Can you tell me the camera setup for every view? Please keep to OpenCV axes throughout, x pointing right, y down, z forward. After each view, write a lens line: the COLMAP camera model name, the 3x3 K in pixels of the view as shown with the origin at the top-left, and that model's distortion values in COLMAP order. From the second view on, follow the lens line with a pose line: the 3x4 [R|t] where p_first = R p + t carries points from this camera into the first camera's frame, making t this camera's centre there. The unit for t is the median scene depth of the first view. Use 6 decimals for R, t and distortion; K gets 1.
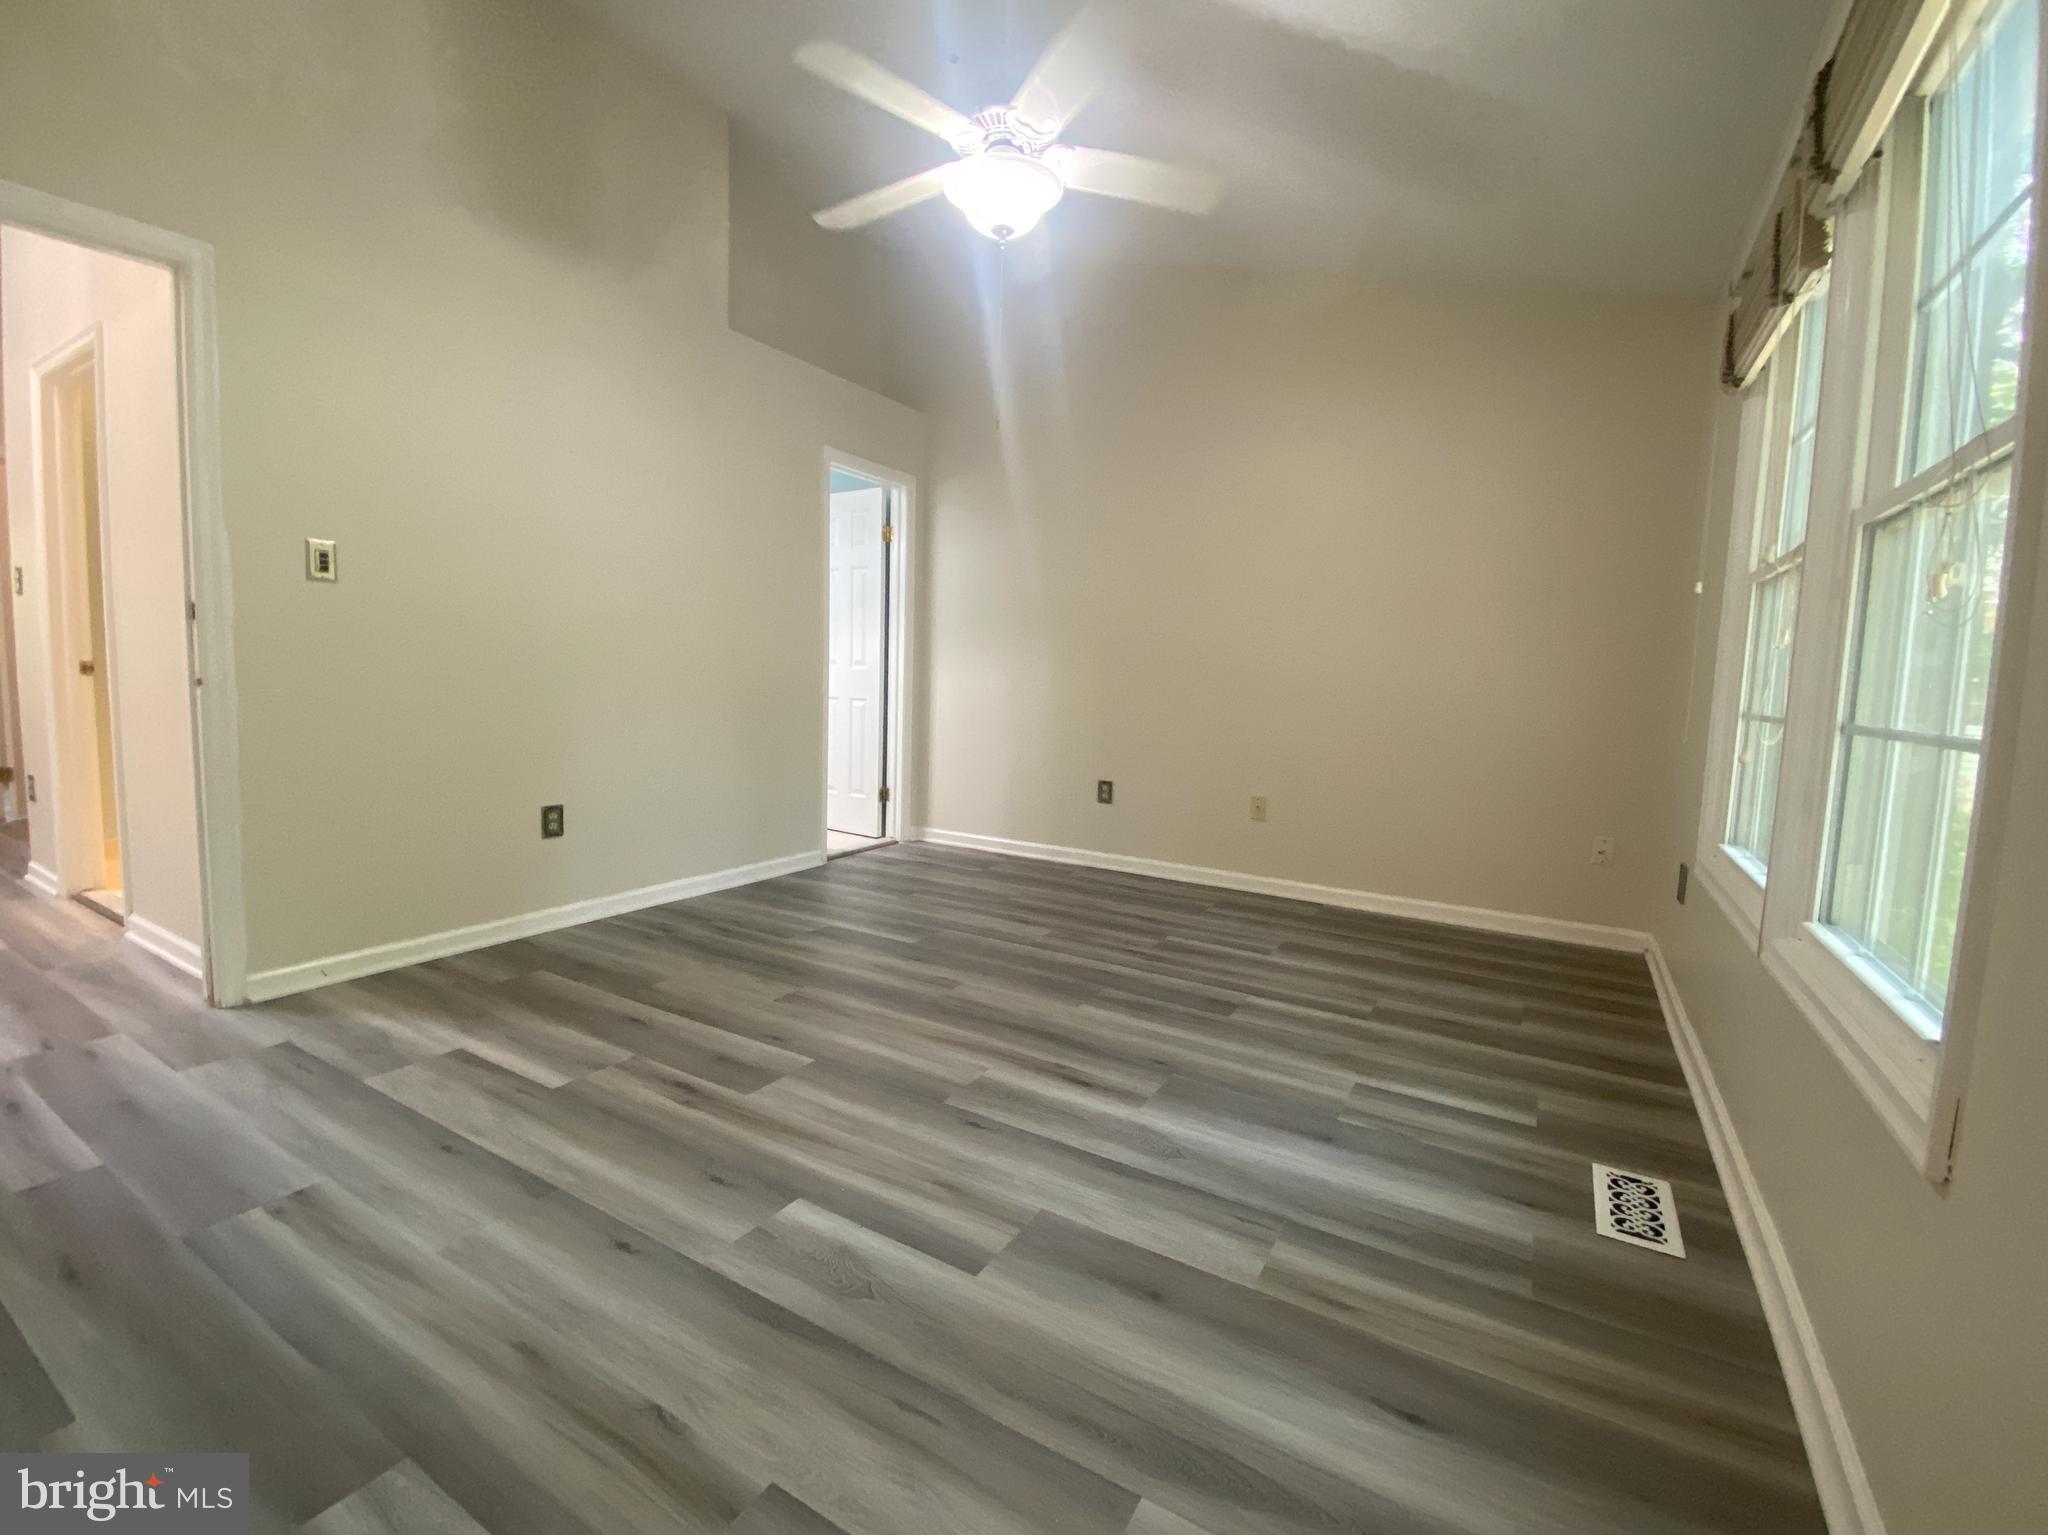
lens RADIAL K [[851.3, 0, 1041.2], [0, 851.3, 764.5], [0, 0, 1]] dist [0.043099, -0.031523]
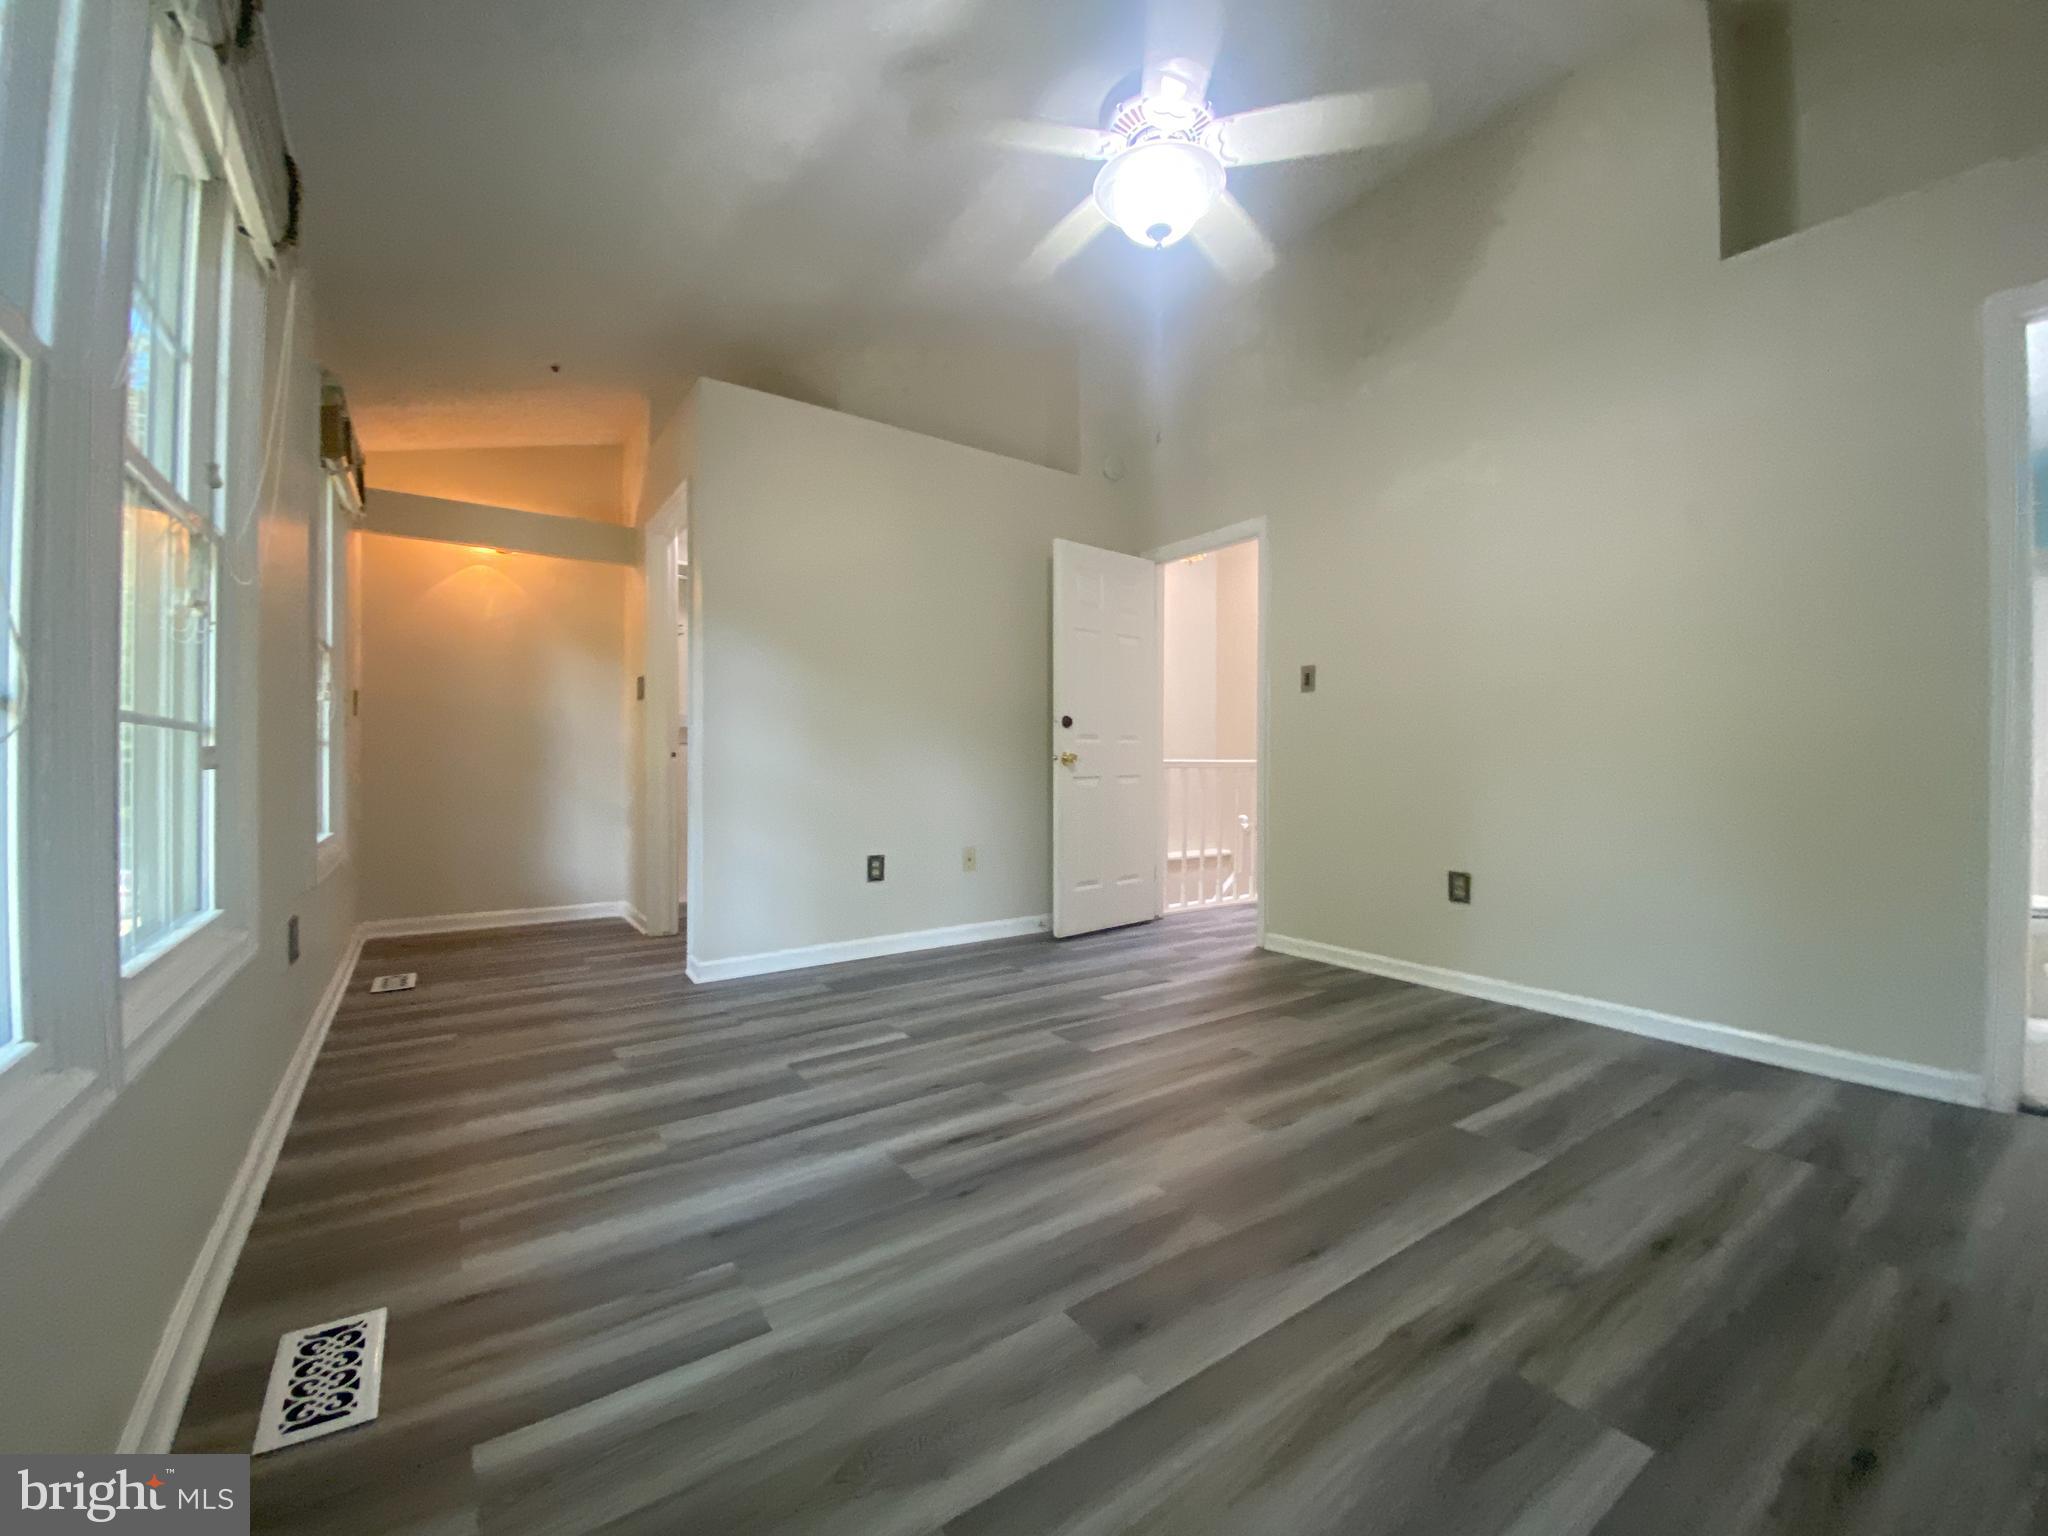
lens RADIAL K [[832.6, 0, 1030.0], [0, 832.6, 755.3], [0, 0, 1]] dist [0.045885, -0.029006]
pose [[-0.411163, -0.041511, -0.910616, 0.921992], [-0.106370, 0.994323, 0.002702, -0.064844], [0.905335, 0.097973, -0.413244, 1.475949]]
